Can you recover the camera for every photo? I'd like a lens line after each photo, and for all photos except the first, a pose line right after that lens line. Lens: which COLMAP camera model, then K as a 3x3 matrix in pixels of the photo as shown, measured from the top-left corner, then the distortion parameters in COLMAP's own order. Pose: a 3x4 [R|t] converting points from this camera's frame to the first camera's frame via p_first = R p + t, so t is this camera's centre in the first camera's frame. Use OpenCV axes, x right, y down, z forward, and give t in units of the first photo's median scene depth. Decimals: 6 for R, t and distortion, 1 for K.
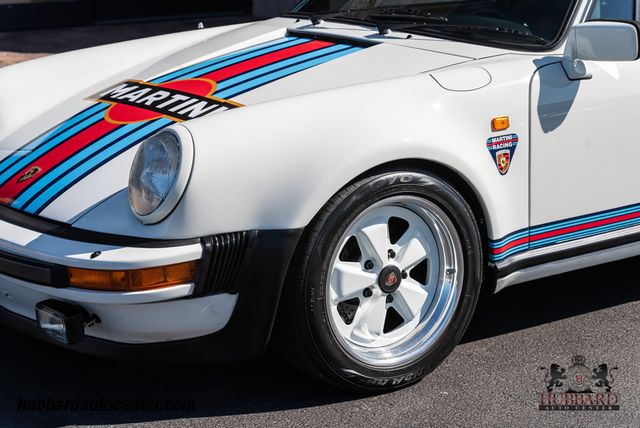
lens RADIAL K [[1571.2, 0, 318.9], [0, 1571.2, 215.8], [0, 0, 1]] dist [0.038266, 0.000000]
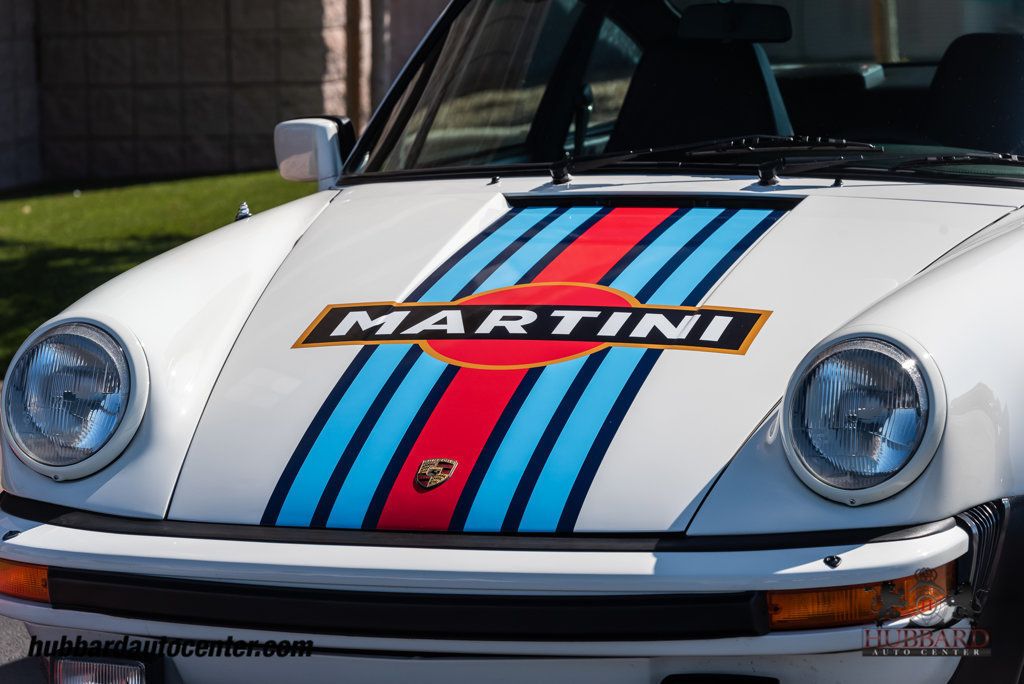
lens RADIAL K [[4514.6, 0, 513.3], [0, 4514.6, 342.7], [0, 0, 1]] dist [-0.305896, 0.000000]
pose [[0.812837, -0.072393, 0.577976, -1.024066], [0.145260, 0.986091, -0.080776, 0.054271], [-0.564089, 0.149614, 0.812046, -0.207495]]
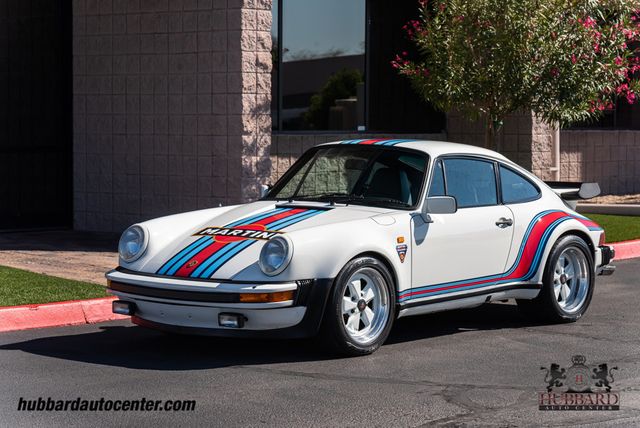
lens RADIAL K [[1910.1, 0, 324.0], [0, 1910.1, 214.8], [0, 0, 1]] dist [-0.057926, 0.000000]
pose [[0.966968, 0.001773, 0.254893, -0.694541], [0.040209, 0.986395, -0.159399, 0.340749], [-0.251707, 0.164383, 0.953741, -1.603523]]
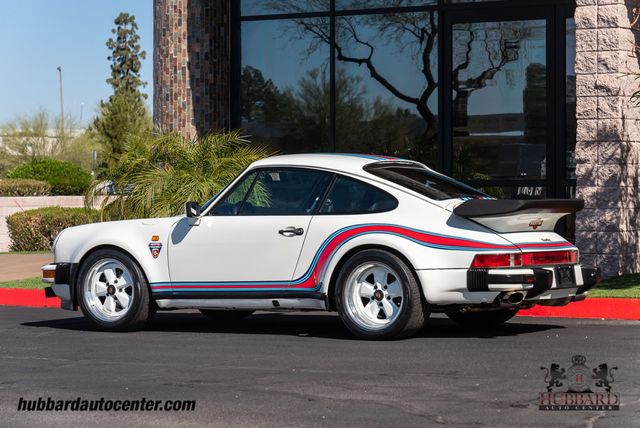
lens RADIAL K [[2041.1, 0, 320.0], [0, 2041.1, 213.9], [0, 0, 1]] dist [-0.307477, 0.000000]
pose [[0.402787, 0.021528, -0.915041, 3.334397], [-0.198116, 0.978074, -0.064196, 0.064754], [0.893595, 0.207141, 0.398220, -0.108934]]
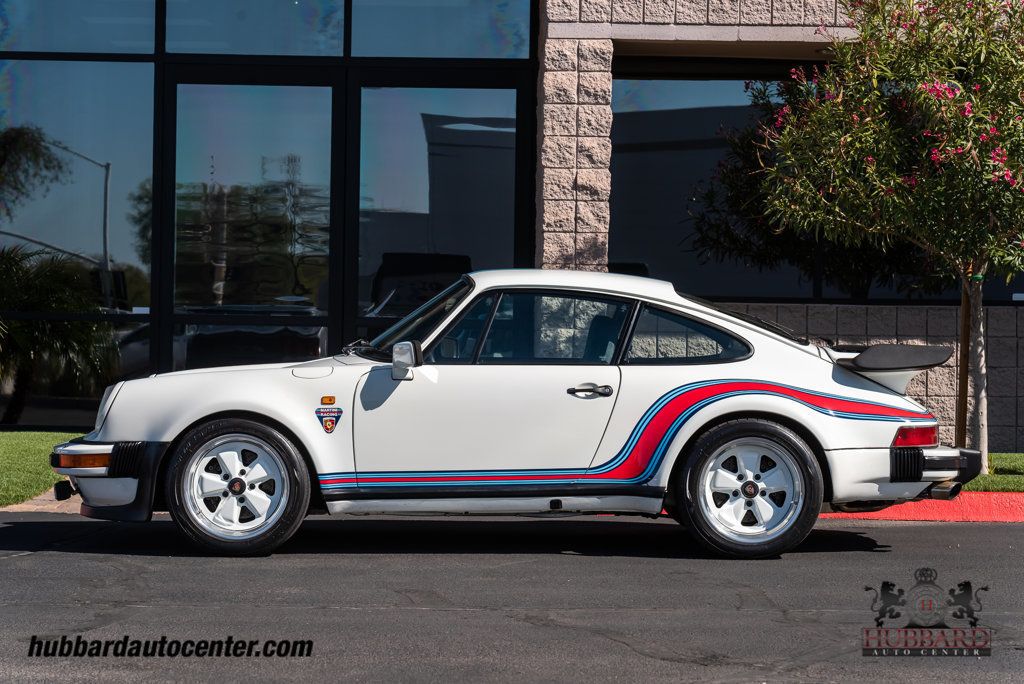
lens RADIAL K [[2513.9, 0, 474.4], [0, 2513.9, 338.1], [0, 0, 1]] dist [0.038266, 0.000000]
pose [[0.822693, 0.021527, -0.568078, 1.682849], [-0.144864, 0.974232, -0.172876, 0.298090], [0.549718, 0.224518, 0.804613, -0.974285]]
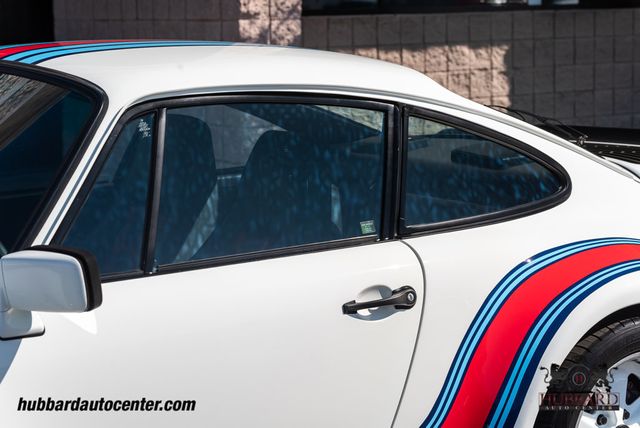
lens RADIAL K [[1598.1, 0, 314.4], [0, 1598.1, 212.8], [0, 0, 1]] dist [-0.023562, 0.000000]
pose [[0.999874, -0.006614, -0.014414, 0.310353], [0.005441, 0.996782, -0.079972, -0.088966], [0.014897, 0.079883, 0.996693, 0.360399]]
